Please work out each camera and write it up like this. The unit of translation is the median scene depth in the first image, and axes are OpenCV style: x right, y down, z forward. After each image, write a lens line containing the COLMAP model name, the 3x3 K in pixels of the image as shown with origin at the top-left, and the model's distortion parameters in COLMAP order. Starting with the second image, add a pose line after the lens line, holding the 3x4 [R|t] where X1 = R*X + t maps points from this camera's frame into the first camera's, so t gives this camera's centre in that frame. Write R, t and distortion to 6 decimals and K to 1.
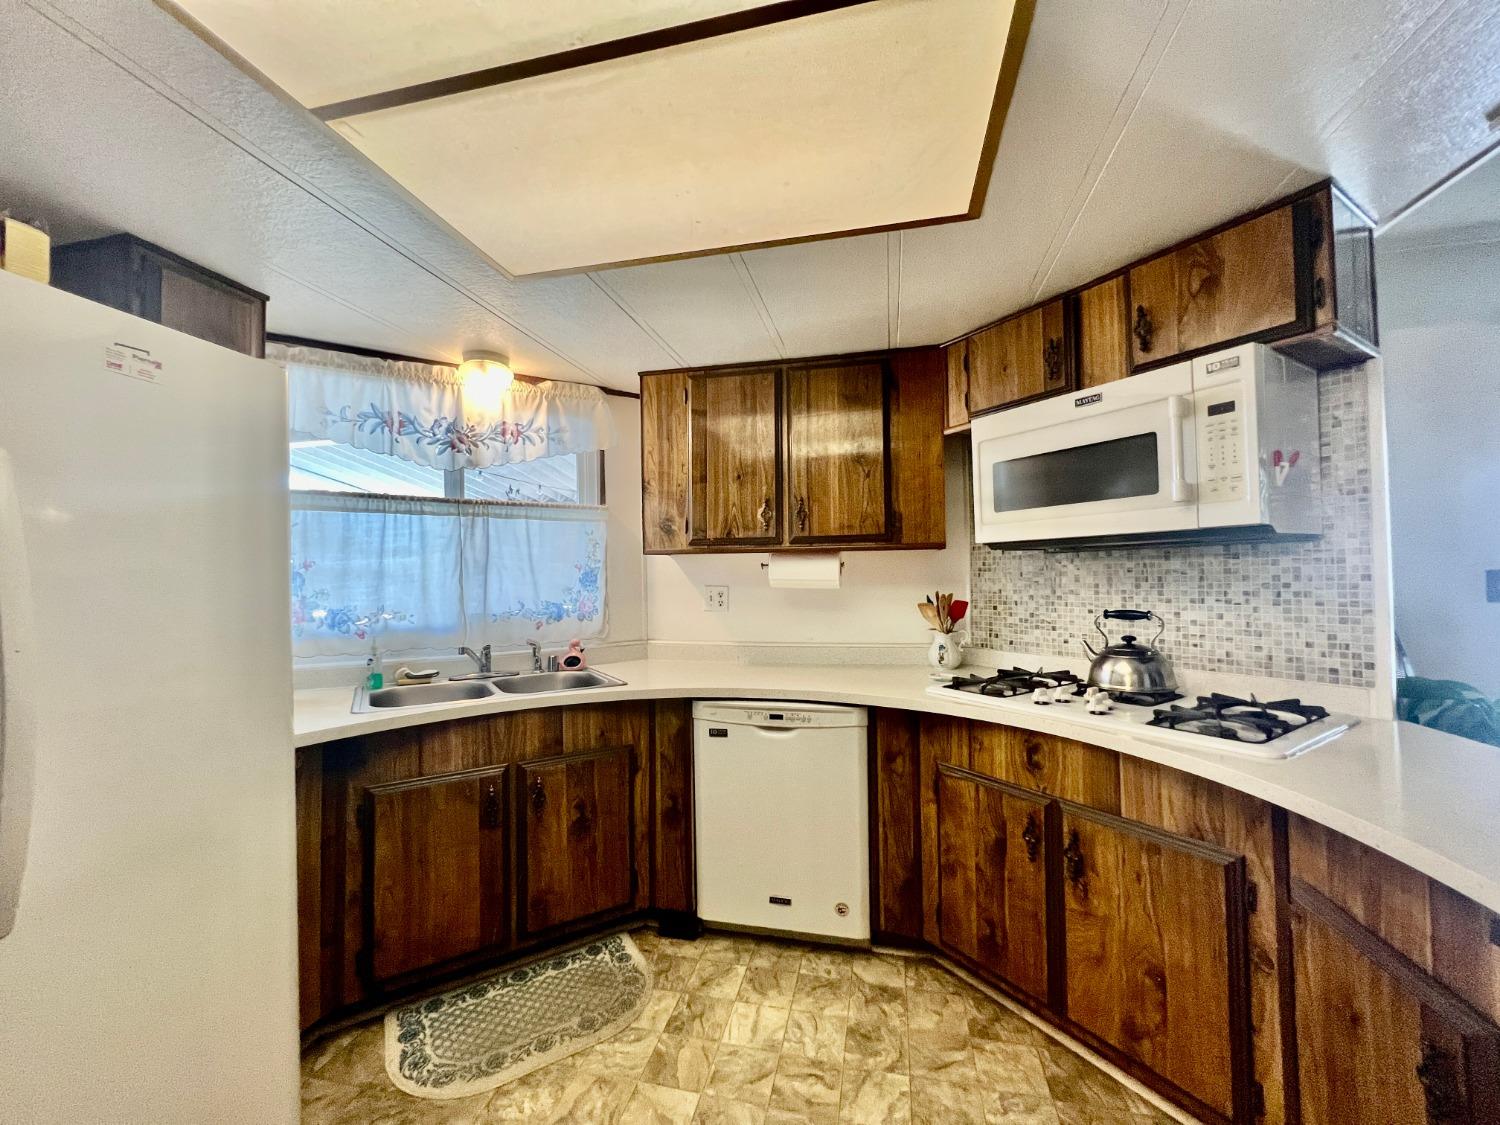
lens RADIAL K [[597.1, 0, 747.4], [0, 597.1, 565.1], [0, 0, 1]] dist [-0.002823, 0.000226]
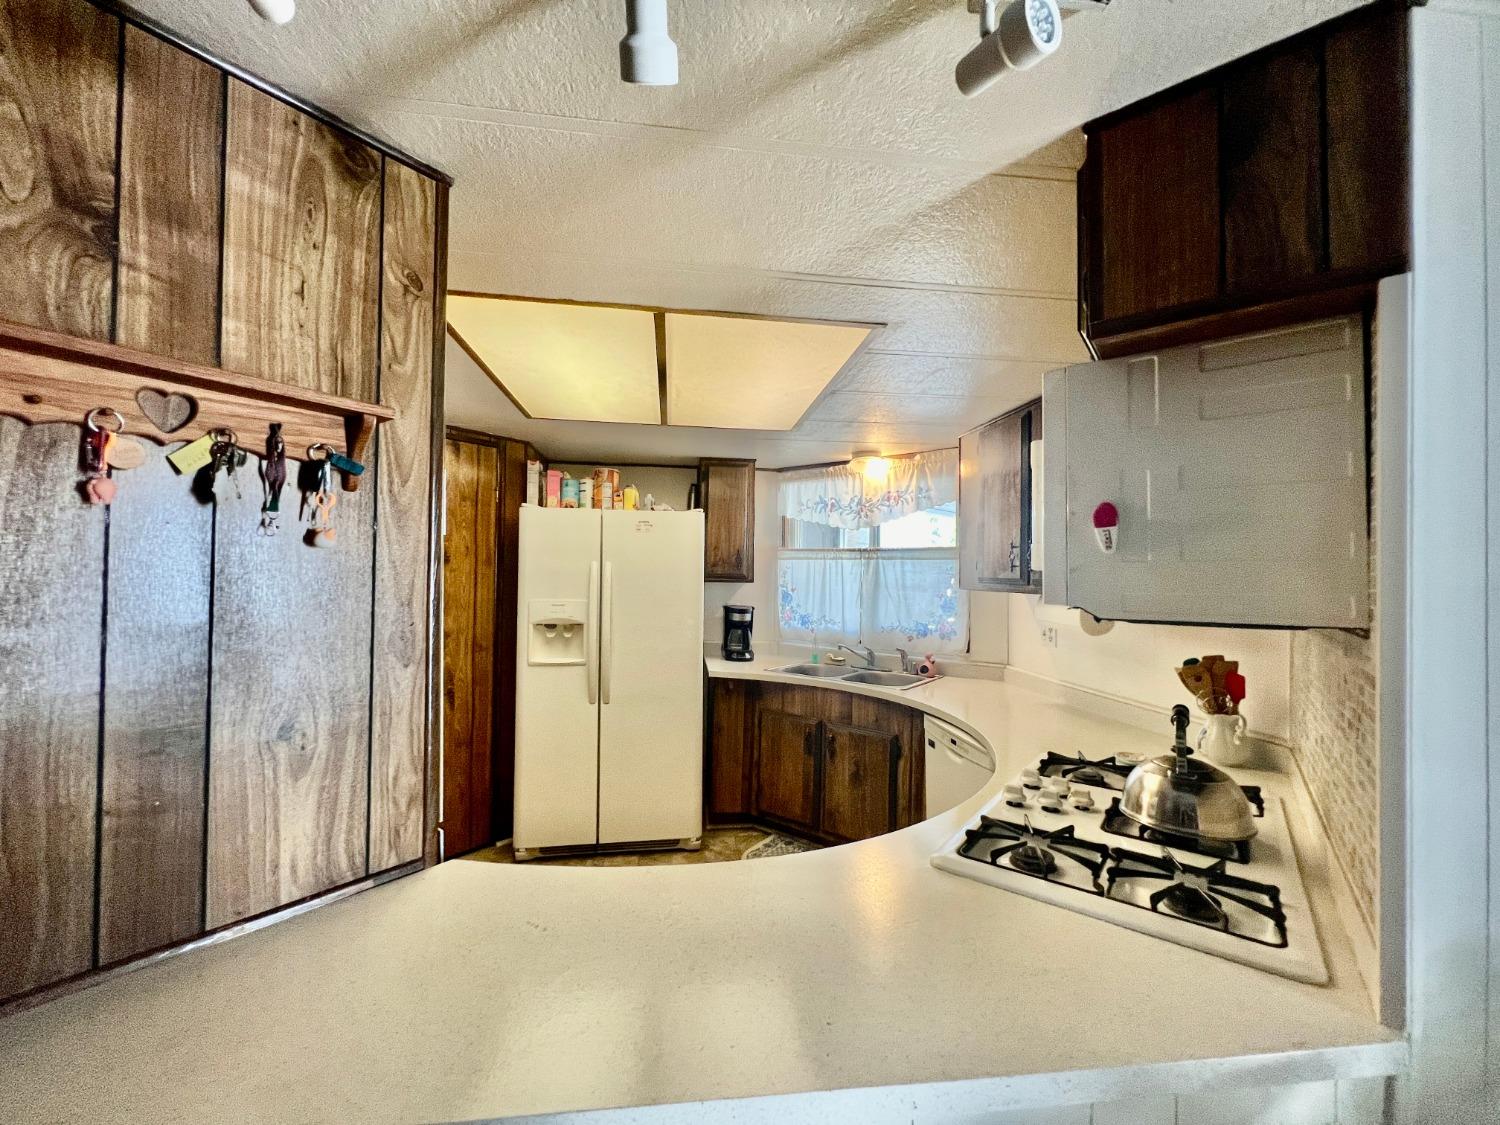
lens RADIAL K [[597.1, 0, 747.6], [0, 597.1, 564.5], [0, 0, 1]] dist [-0.002823, 0.000226]
pose [[0.338715, 0.001471, -0.940888, 1.055114], [-0.002617, 0.999996, 0.000621, -0.087348], [0.940885, 0.002252, 0.338718, 0.268754]]
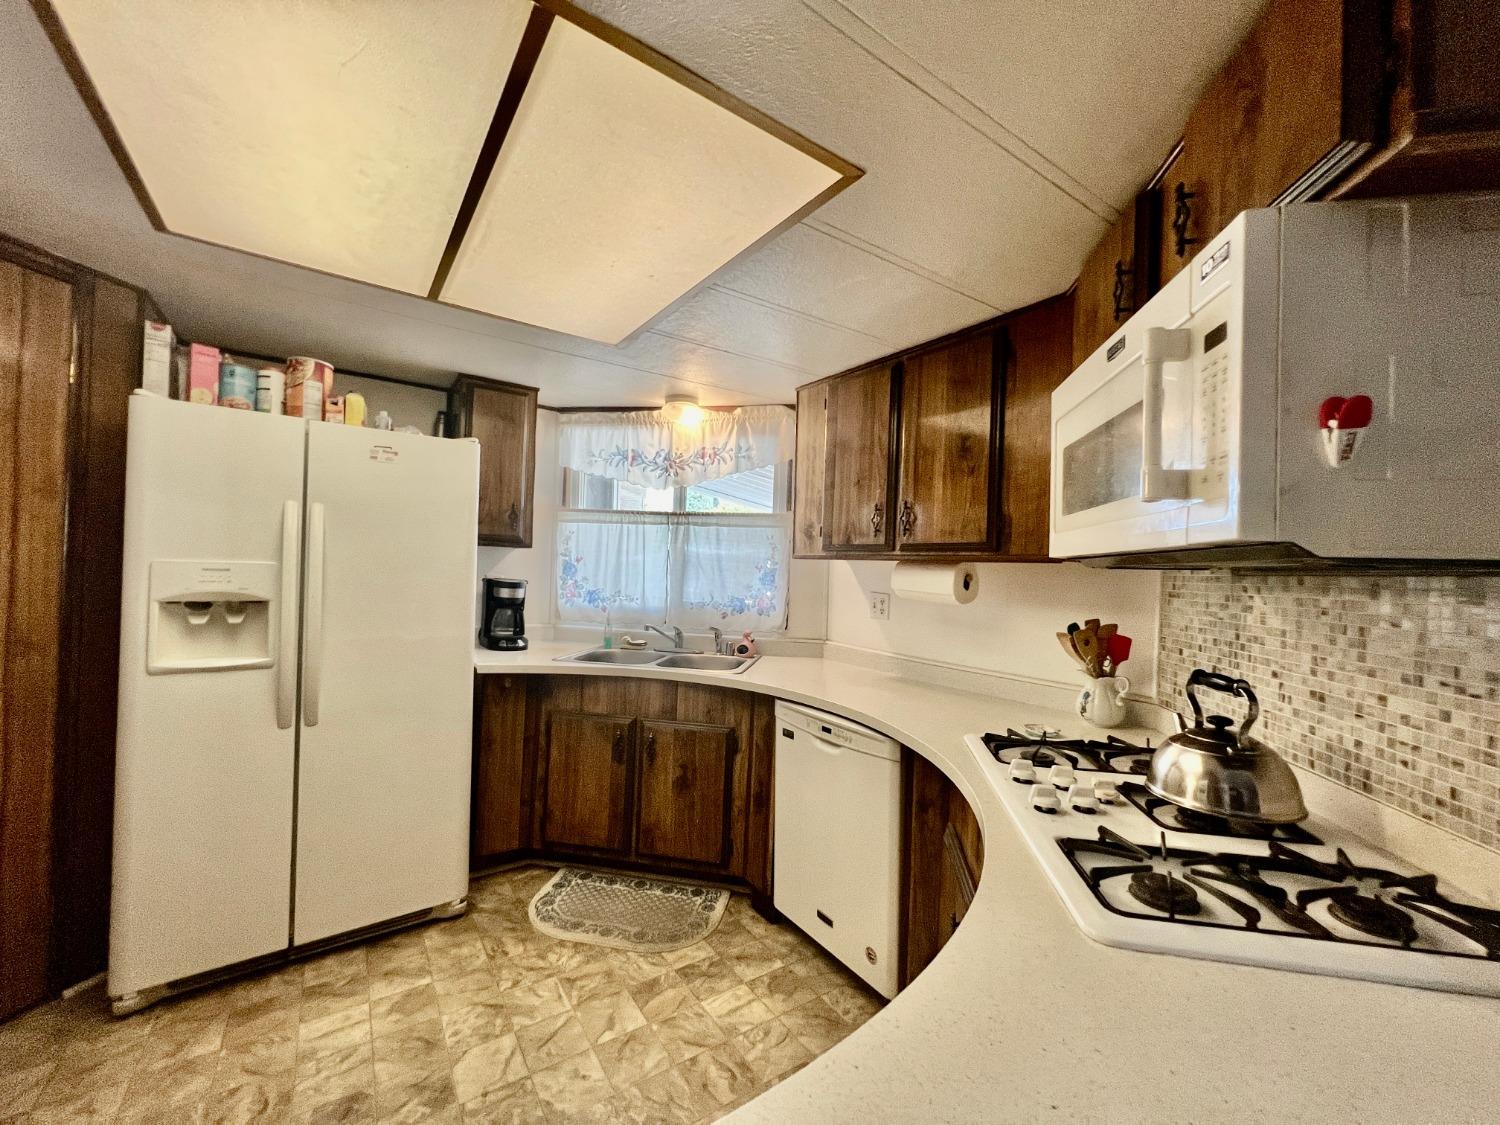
lens RADIAL K [[597.1, 0, 747.6], [0, 597.1, 565.0], [0, 0, 1]] dist [-0.002823, 0.000226]
pose [[0.734519, 0.036322, -0.677615, 0.650835], [-0.033166, 0.999295, 0.017614, -0.029574], [0.677777, 0.009536, 0.735206, 0.209390]]
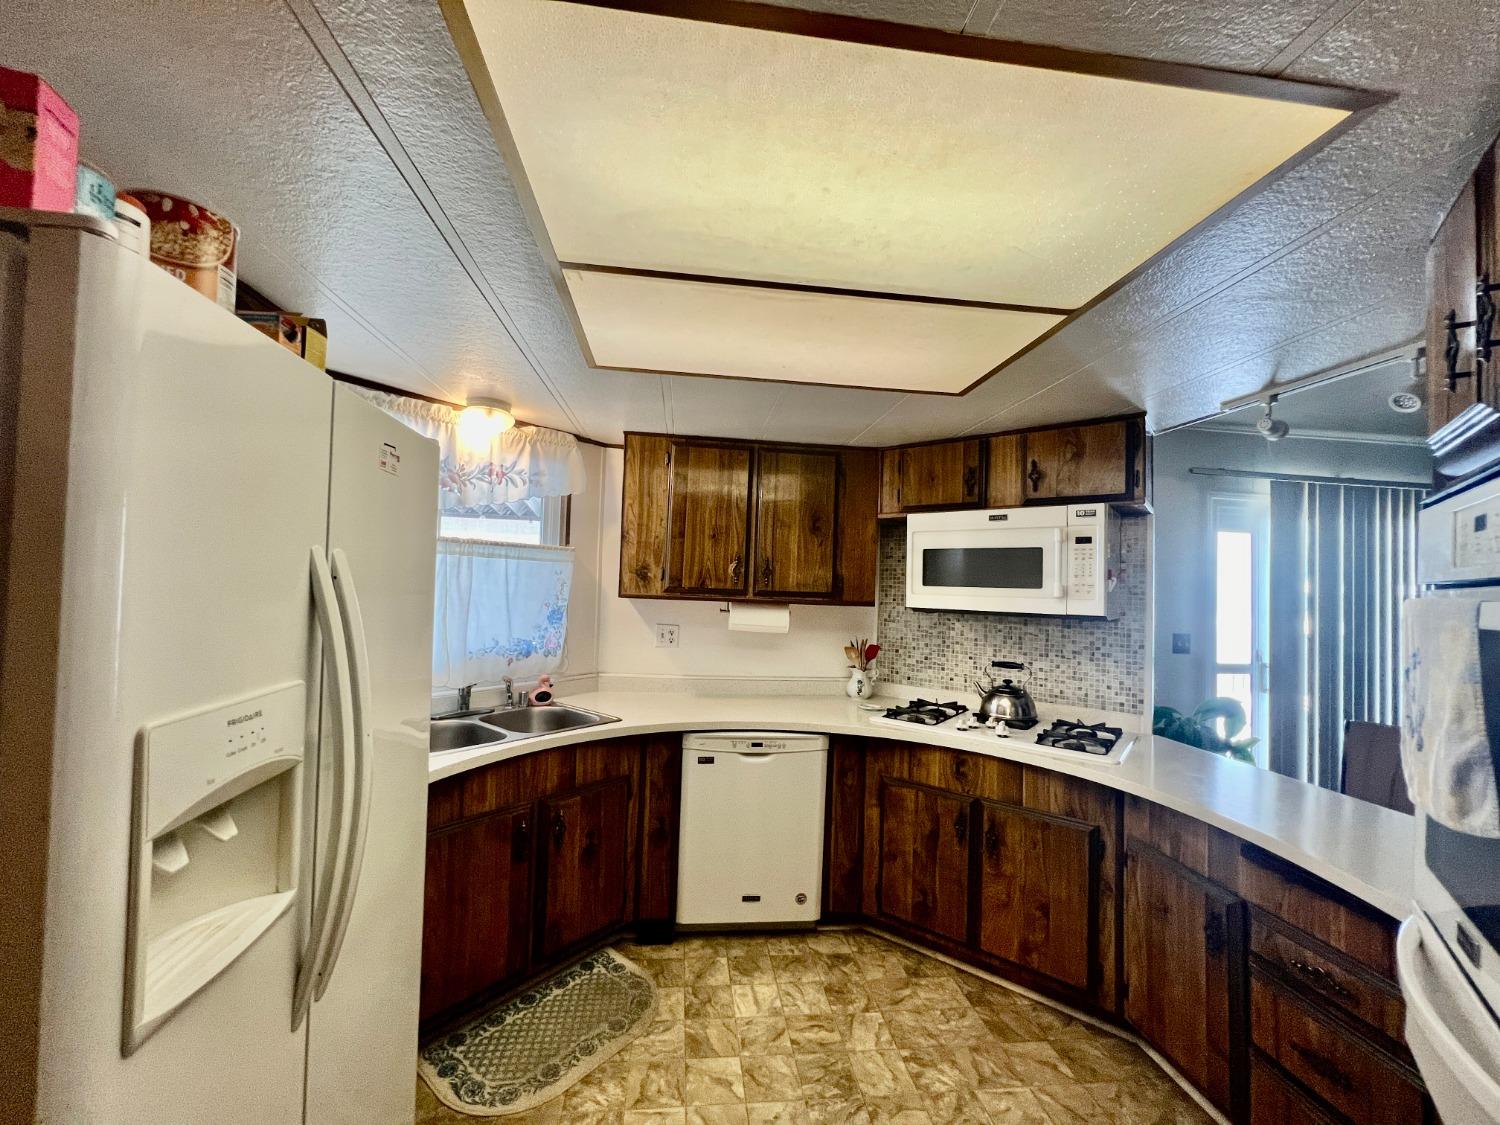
lens RADIAL K [[597.1, 0, 747.5], [0, 597.1, 565.9], [0, 0, 1]] dist [-0.002823, 0.000226]
pose [[0.940894, 0.058318, 0.333642, -0.424169], [-0.054112, 0.998295, -0.021894, -0.085129], [-0.334350, 0.002546, 0.942446, -0.141462]]
